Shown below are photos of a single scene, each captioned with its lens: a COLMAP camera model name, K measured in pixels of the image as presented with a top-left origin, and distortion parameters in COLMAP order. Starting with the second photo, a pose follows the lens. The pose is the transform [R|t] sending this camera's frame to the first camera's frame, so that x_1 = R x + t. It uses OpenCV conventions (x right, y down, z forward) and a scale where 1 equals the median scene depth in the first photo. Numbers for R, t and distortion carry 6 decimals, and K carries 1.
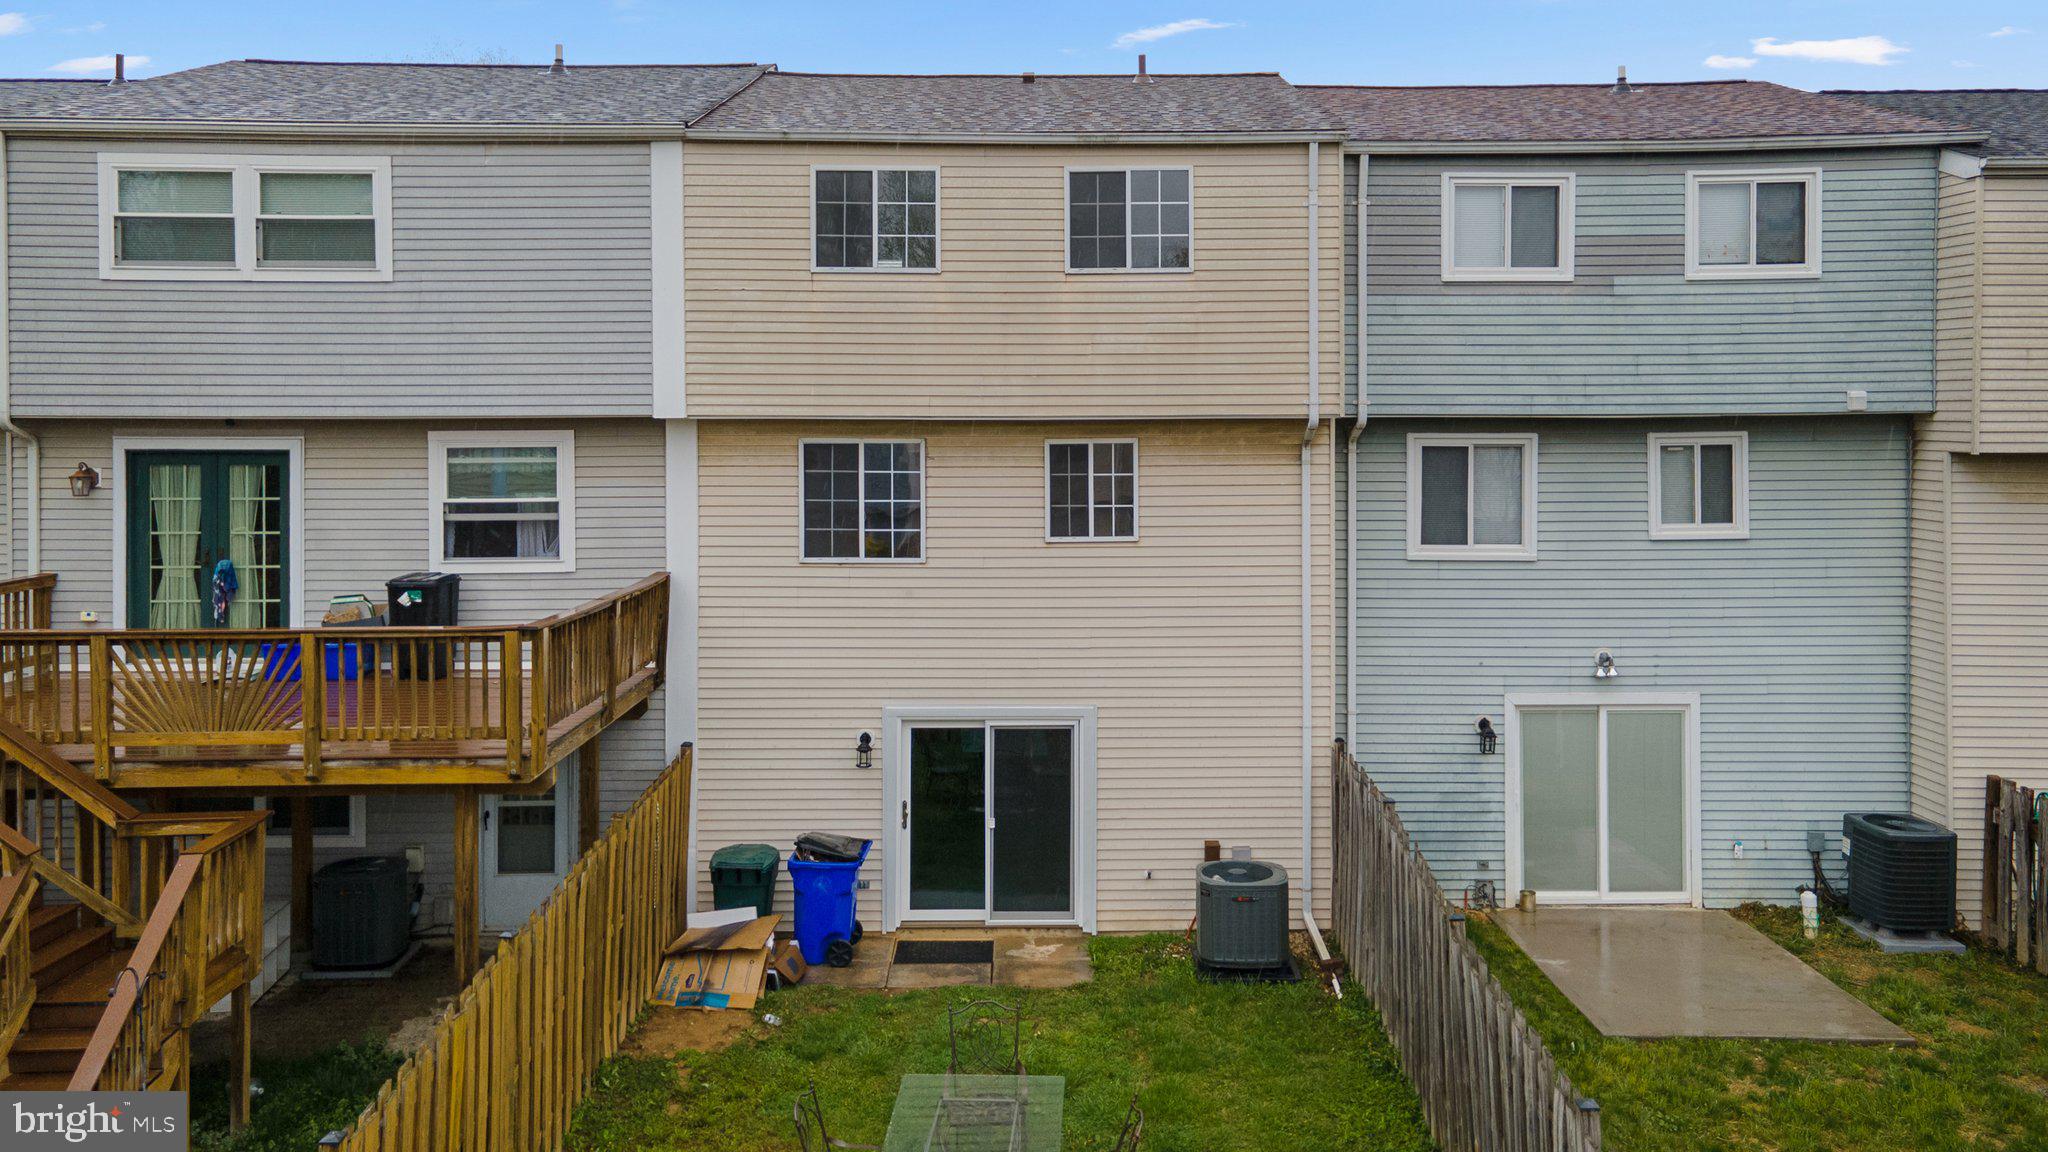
lens RADIAL K [[1451.8, 0, 1027.2], [0, 1451.8, 566.3], [0, 0, 1]] dist [0.020852, 0.033930]
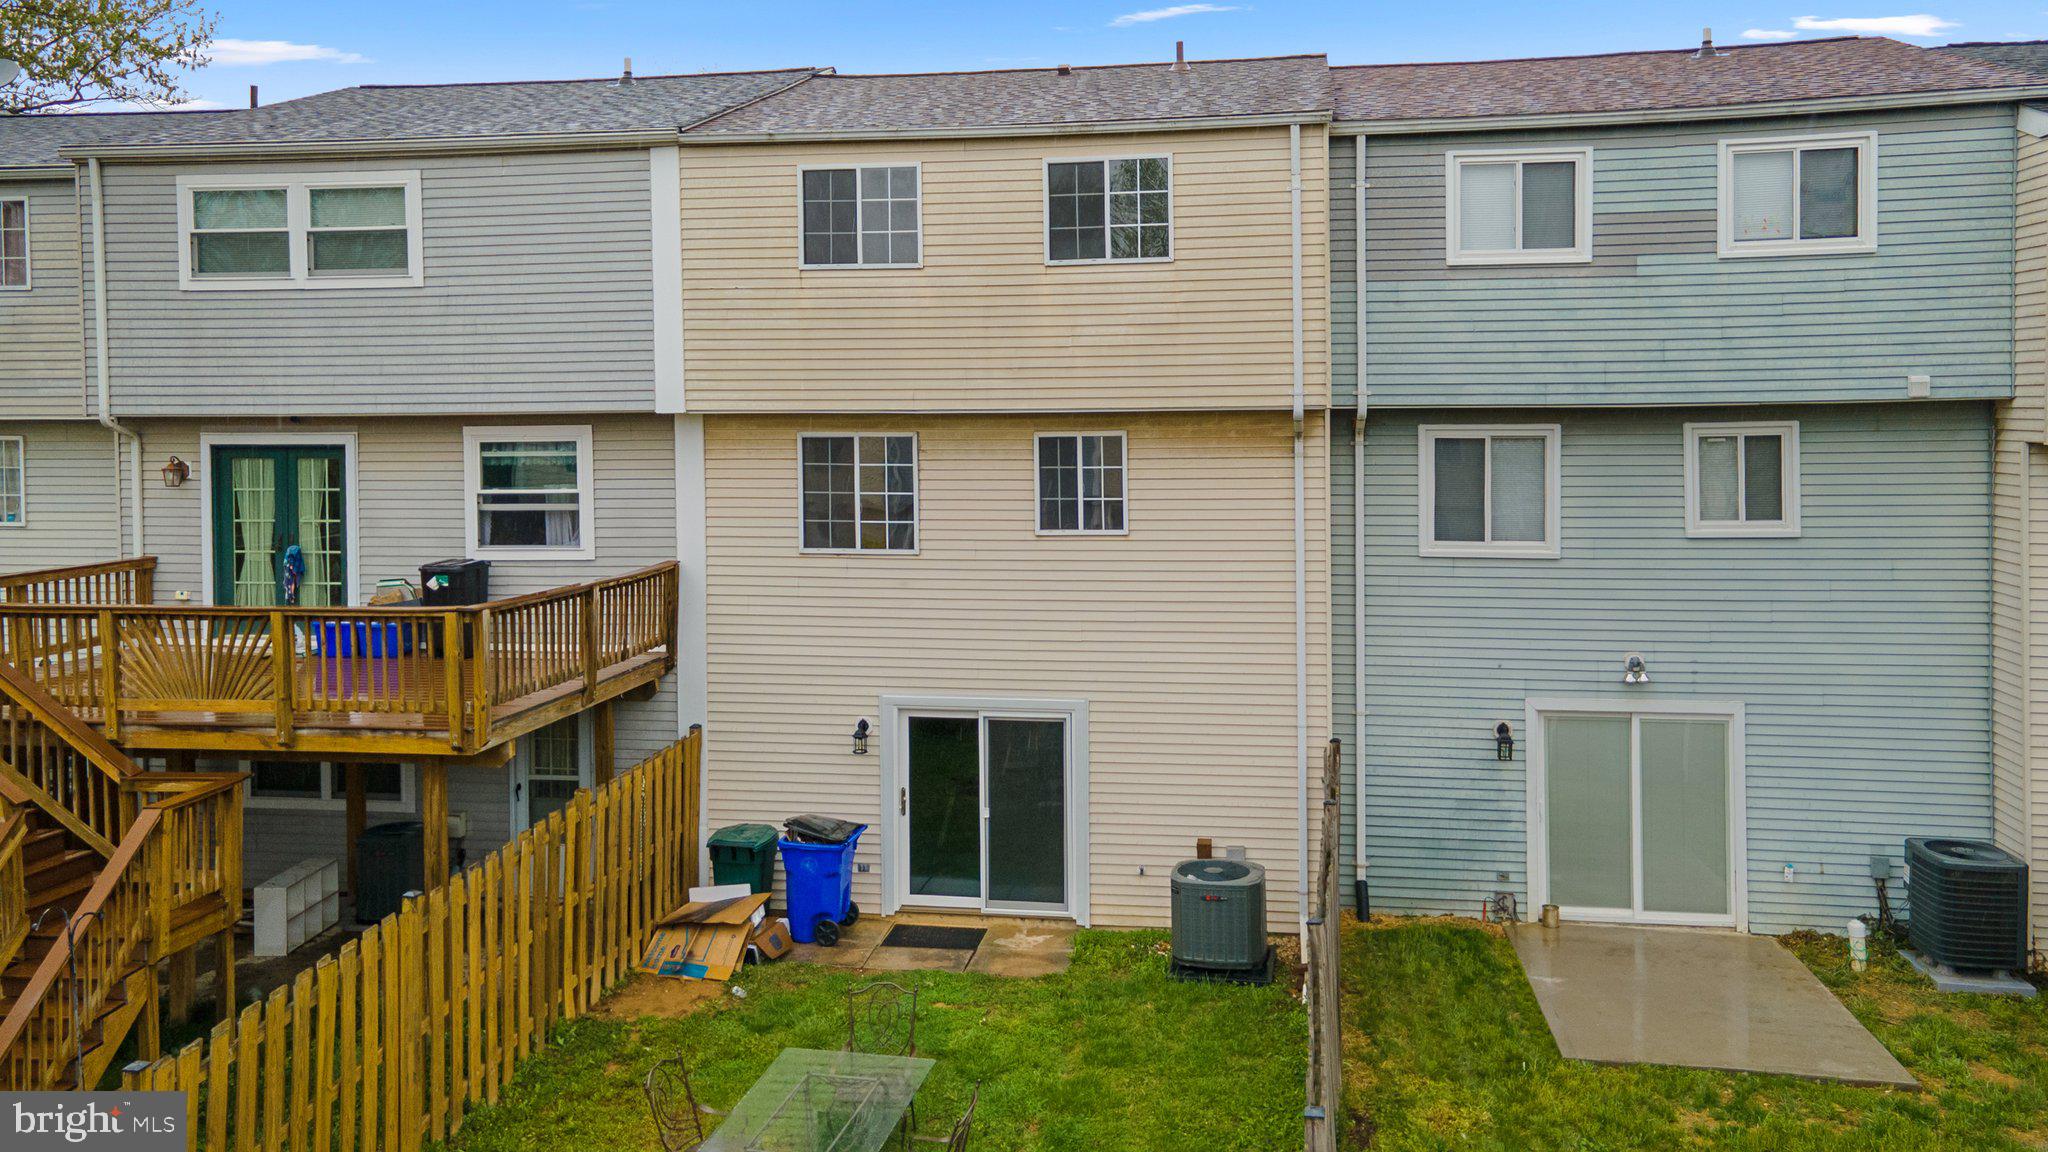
lens RADIAL K [[1451.8, 0, 1035.0], [0, 1451.8, 580.0], [0, 0, 1]] dist [0.020852, 0.033930]
pose [[0.987334, 0.012421, -0.158168, 0.172729], [-0.010624, 0.999869, 0.012201, 0.002285], [0.158299, -0.010366, 0.987337, 0.009591]]
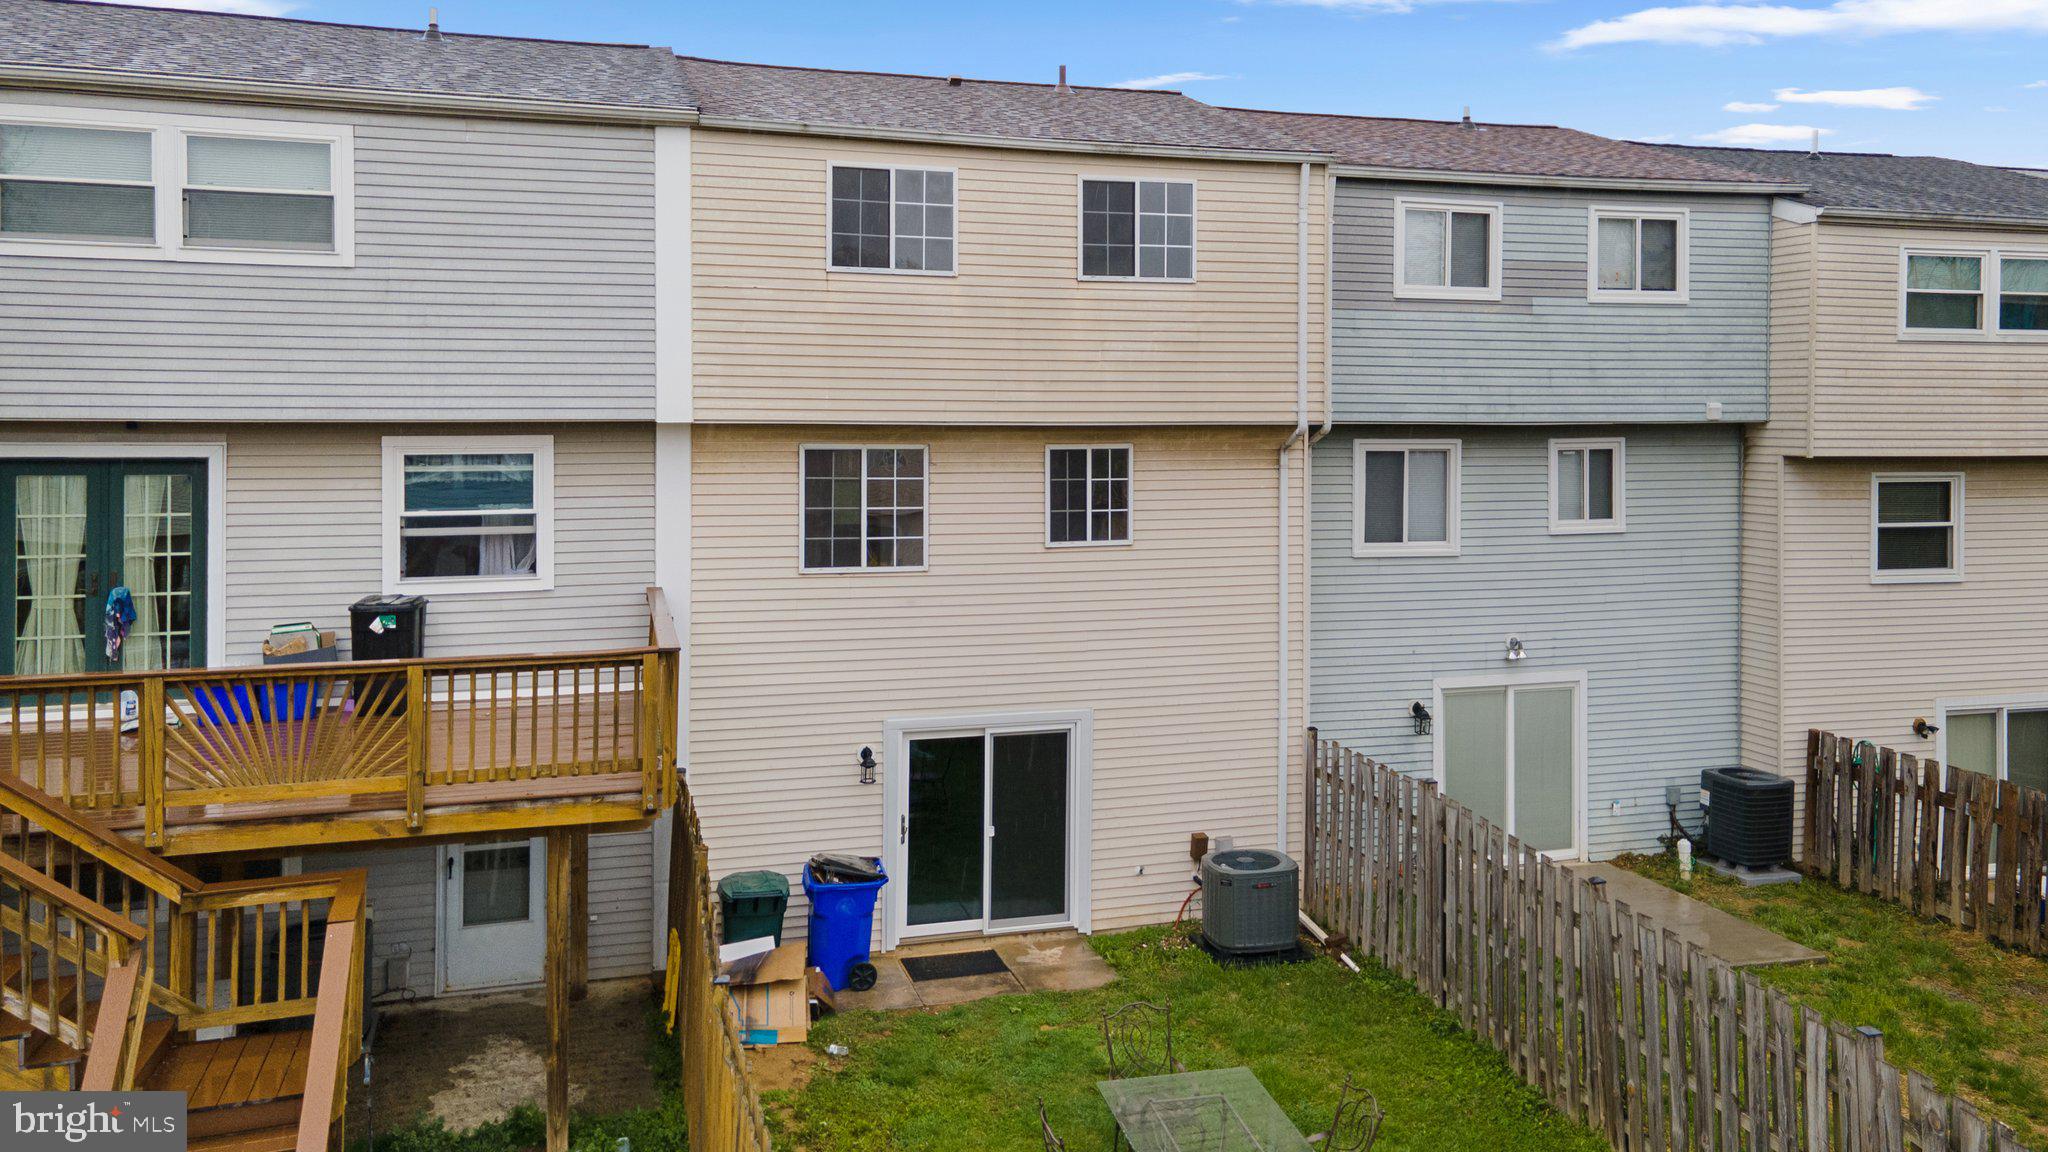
lens RADIAL K [[1451.8, 0, 1032.5], [0, 1451.8, 569.1], [0, 0, 1]] dist [0.020852, 0.033930]
pose [[0.963750, -0.023503, 0.265771, -0.265444], [0.023882, 0.999713, 0.001809, -0.003557], [-0.265738, 0.004604, 0.964034, 0.035159]]
